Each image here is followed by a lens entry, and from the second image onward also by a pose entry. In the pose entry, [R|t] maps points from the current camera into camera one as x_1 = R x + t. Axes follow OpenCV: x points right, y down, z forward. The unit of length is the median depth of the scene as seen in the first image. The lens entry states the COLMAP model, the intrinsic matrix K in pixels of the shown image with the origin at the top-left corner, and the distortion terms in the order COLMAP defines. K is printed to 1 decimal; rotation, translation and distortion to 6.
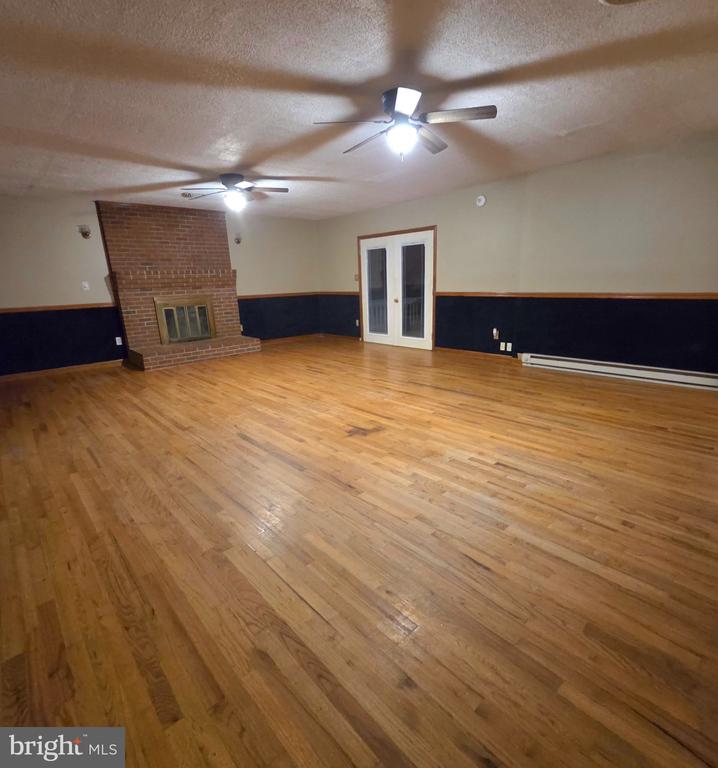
lens RADIAL K [[403.8, 0, 362.5], [0, 403.8, 400.1], [0, 0, 1]] dist [0.002609, 0.000097]
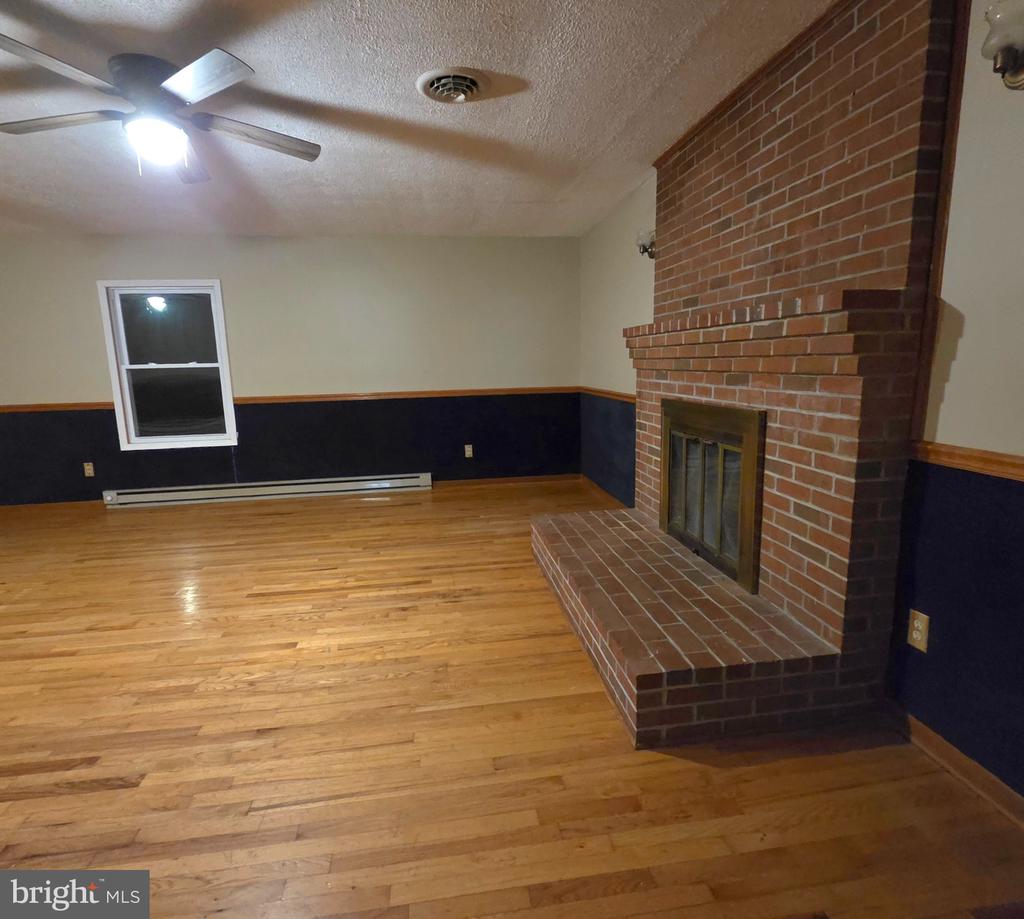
lens RADIAL K [[553.1, 0, 503.5], [0, 553.1, 454.1], [0, 0, 1]] dist [0.007024, -0.005372]
pose [[-0.562807, 0.185107, -0.805595, -0.044030], [-0.194051, 0.917777, 0.346452, -0.367028], [0.803488, 0.351312, -0.480611, 1.198065]]
